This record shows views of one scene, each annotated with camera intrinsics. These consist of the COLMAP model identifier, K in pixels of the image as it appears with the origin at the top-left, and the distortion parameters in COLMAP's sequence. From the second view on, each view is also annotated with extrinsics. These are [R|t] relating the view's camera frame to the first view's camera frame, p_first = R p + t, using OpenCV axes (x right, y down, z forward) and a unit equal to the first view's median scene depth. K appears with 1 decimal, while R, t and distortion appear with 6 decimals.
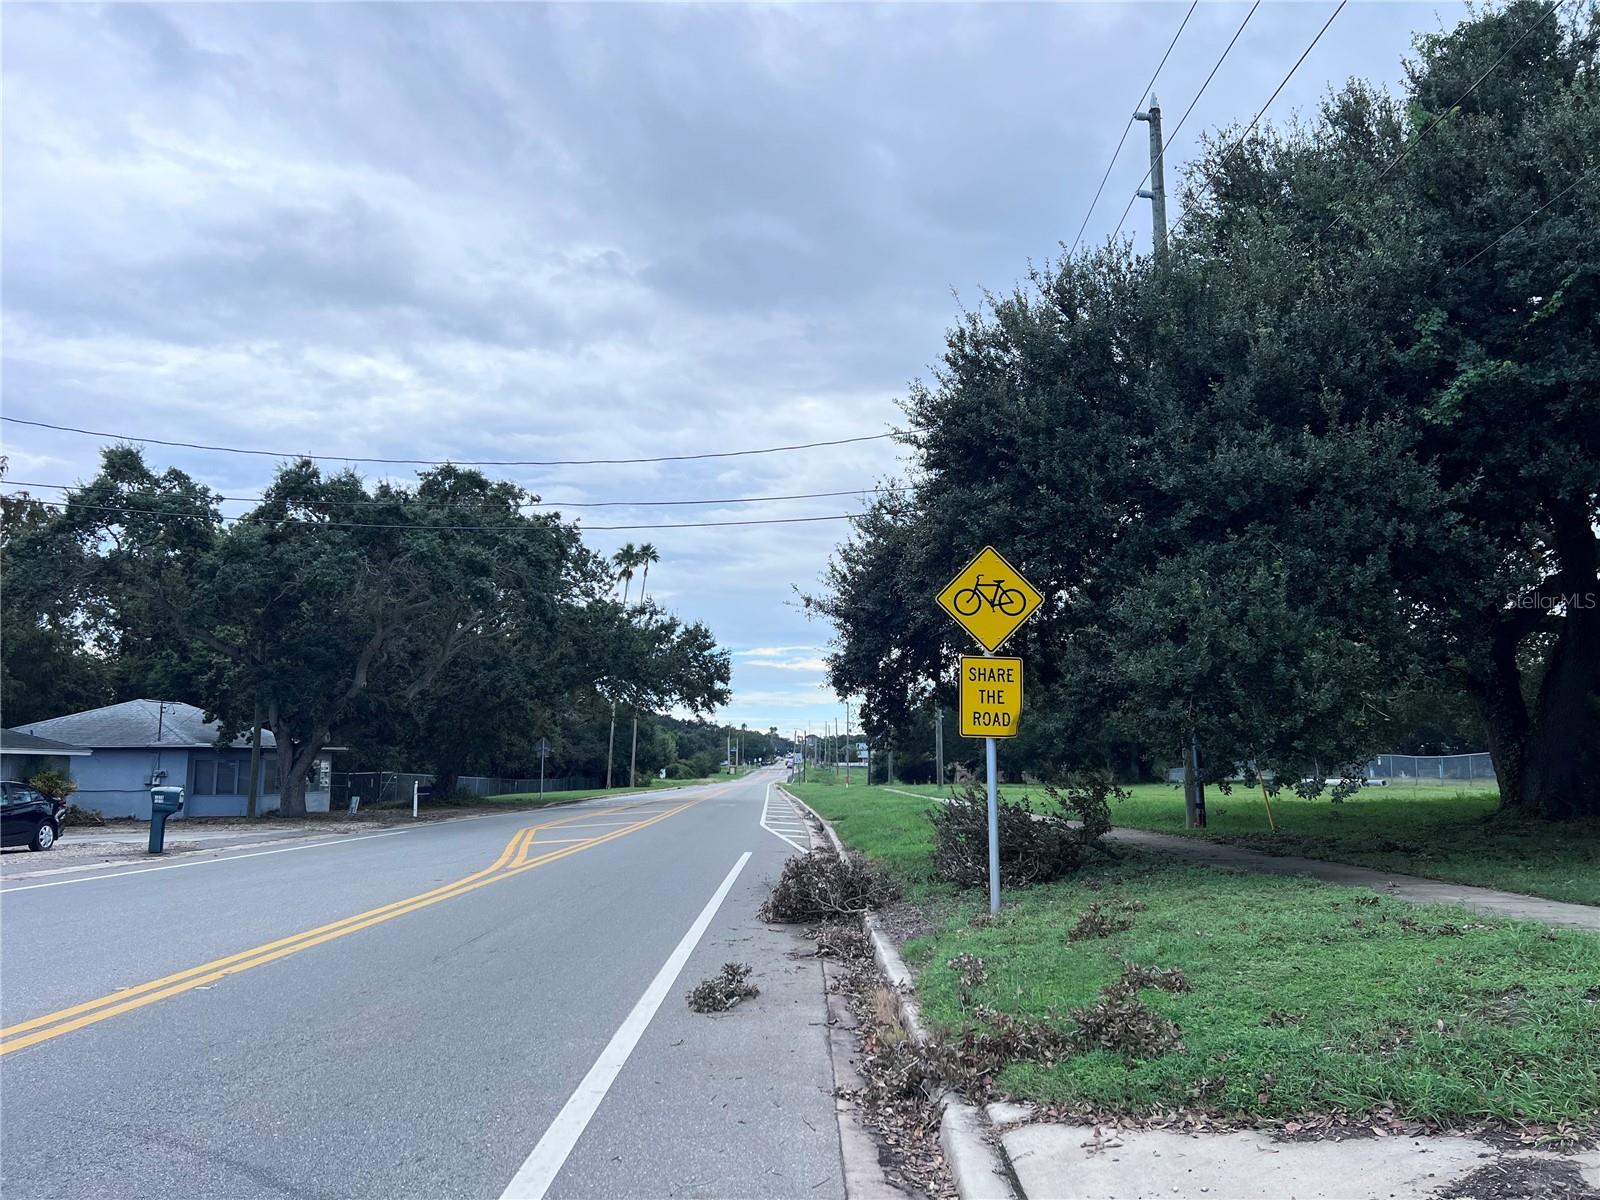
lens RADIAL K [[1175.6, 0, 796.4], [0, 1175.6, 590.6], [0, 0, 1]] dist [0.057927, -0.054689]
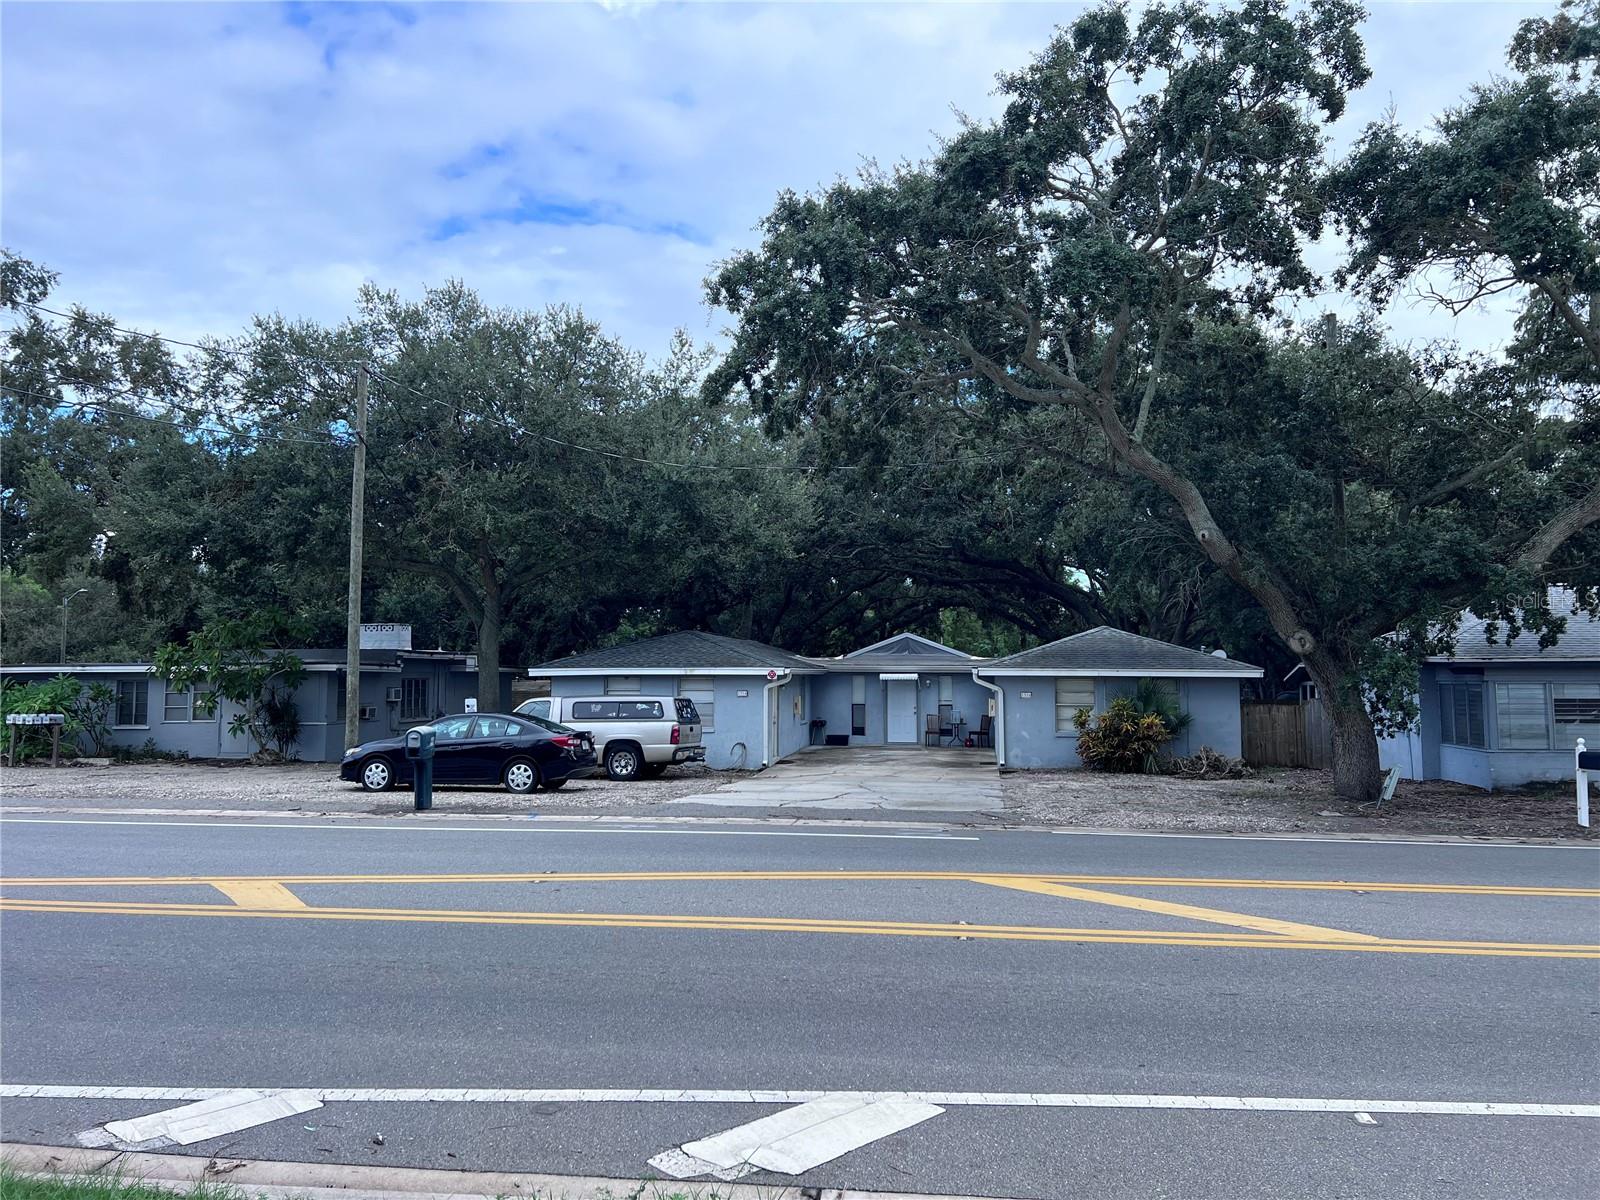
lens RADIAL K [[1175.6, 0, 868.2], [0, 1175.6, 608.1], [0, 0, 1]] dist [0.057927, -0.054689]
pose [[-0.150302, -0.057571, -0.986962, 0.142108], [0.148538, 0.985656, -0.080115, 0.129390], [0.977418, -0.158643, -0.139595, 0.947134]]
